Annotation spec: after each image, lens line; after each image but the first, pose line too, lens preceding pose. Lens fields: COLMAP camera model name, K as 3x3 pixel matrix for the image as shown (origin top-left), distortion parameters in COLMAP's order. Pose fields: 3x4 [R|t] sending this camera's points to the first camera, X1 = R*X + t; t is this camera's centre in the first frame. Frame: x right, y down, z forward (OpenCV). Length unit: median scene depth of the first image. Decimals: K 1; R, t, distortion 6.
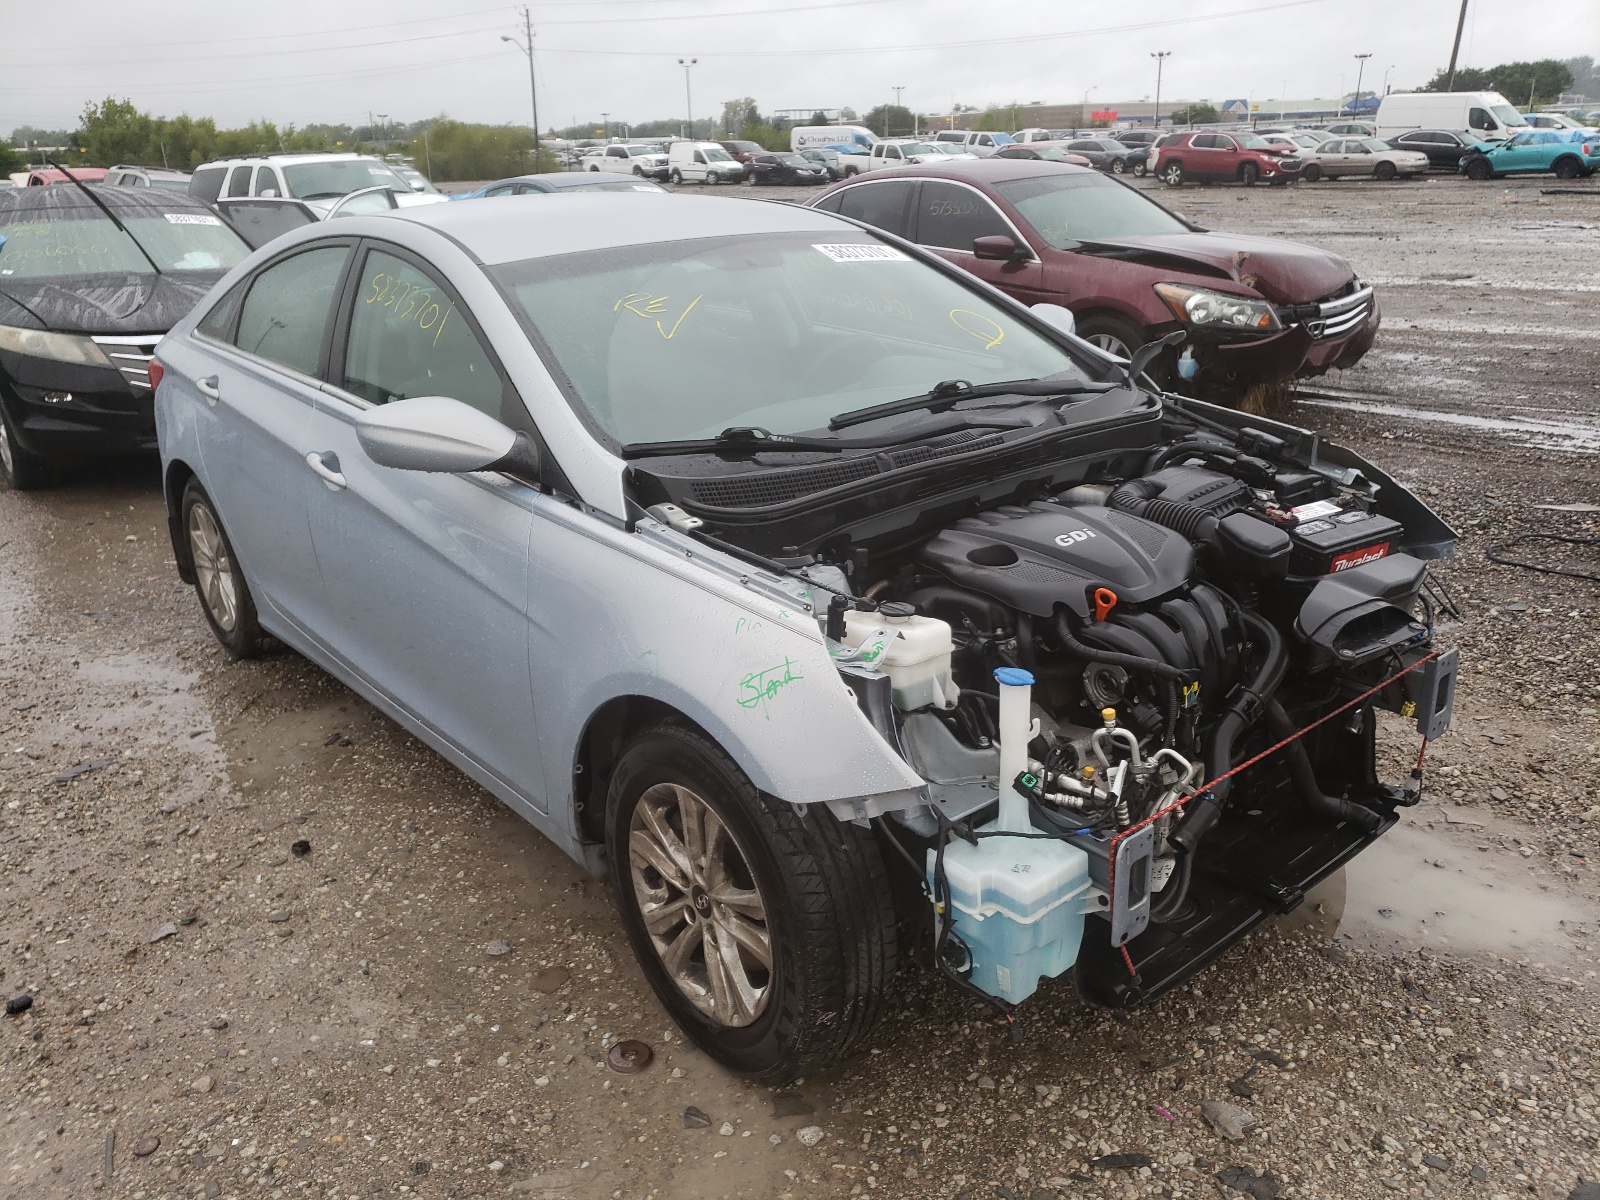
lens RADIAL K [[1249.4, 0, 795.1], [0, 1249.4, 600.2], [0, 0, 1]] dist [0.064587, -0.042318]
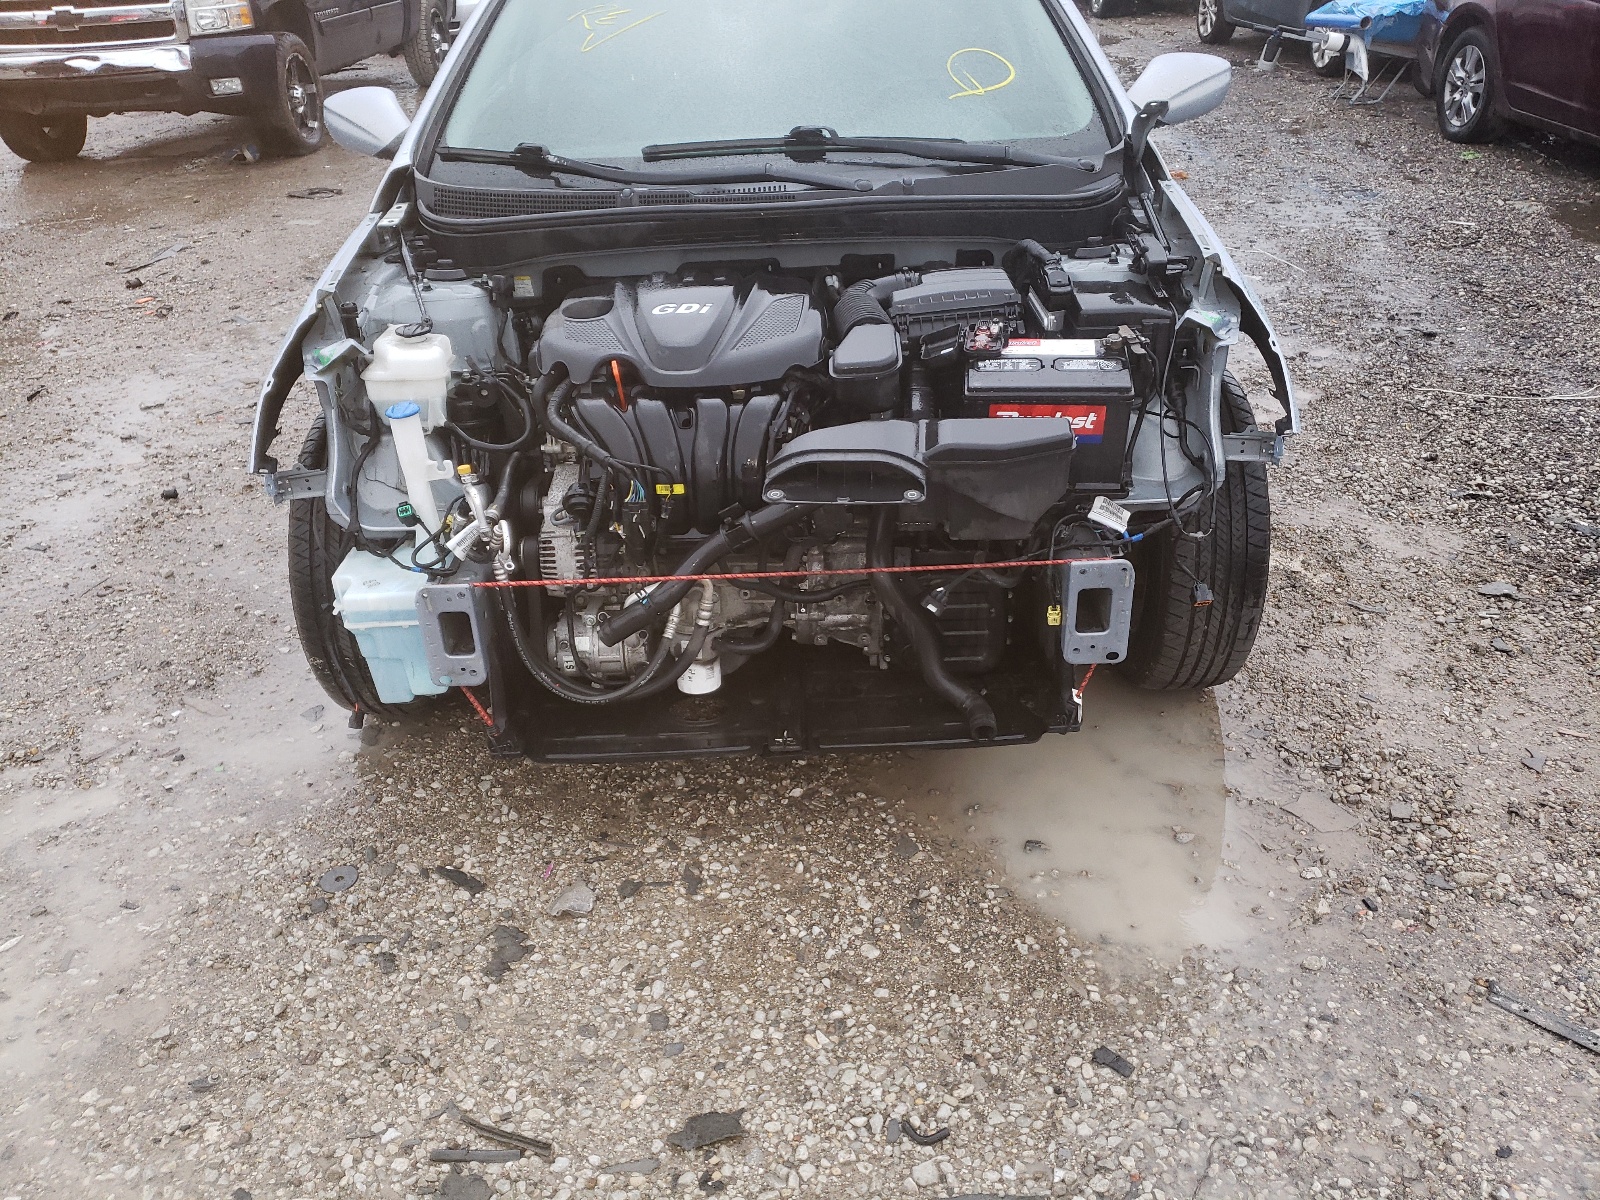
lens RADIAL K [[1249.4, 0, 795.1], [0, 1249.4, 600.2], [0, 0, 1]] dist [0.064587, -0.042318]
pose [[0.764952, 0.319120, -0.559473, 0.821116], [-0.203643, 0.943902, 0.259960, -0.097885], [0.611046, -0.084924, 0.787026, 0.286198]]
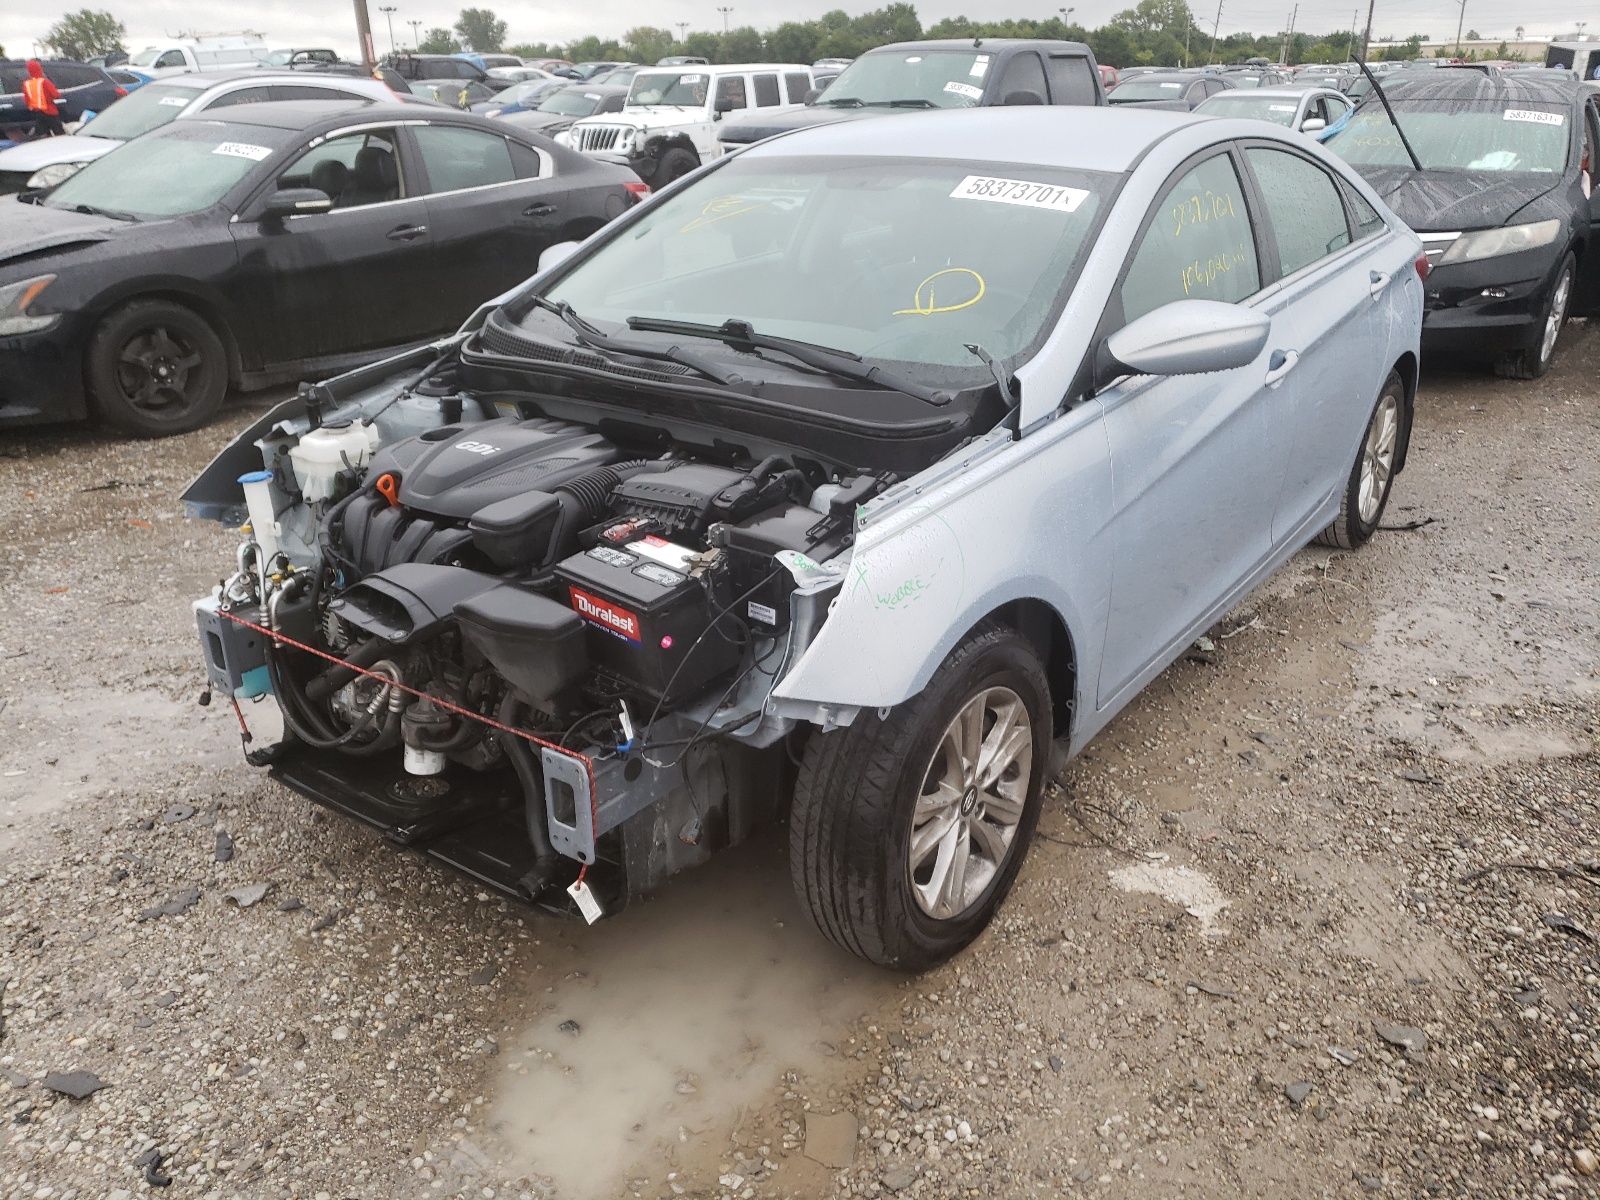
lens RADIAL K [[1249.4, 0, 795.1], [0, 1249.4, 600.2], [0, 0, 1]] dist [0.064587, -0.042318]
pose [[0.225127, 0.402520, -0.887297, 1.220066], [-0.326389, 0.889214, 0.320577, -0.346843], [0.918035, 0.217433, 0.331564, 0.866068]]
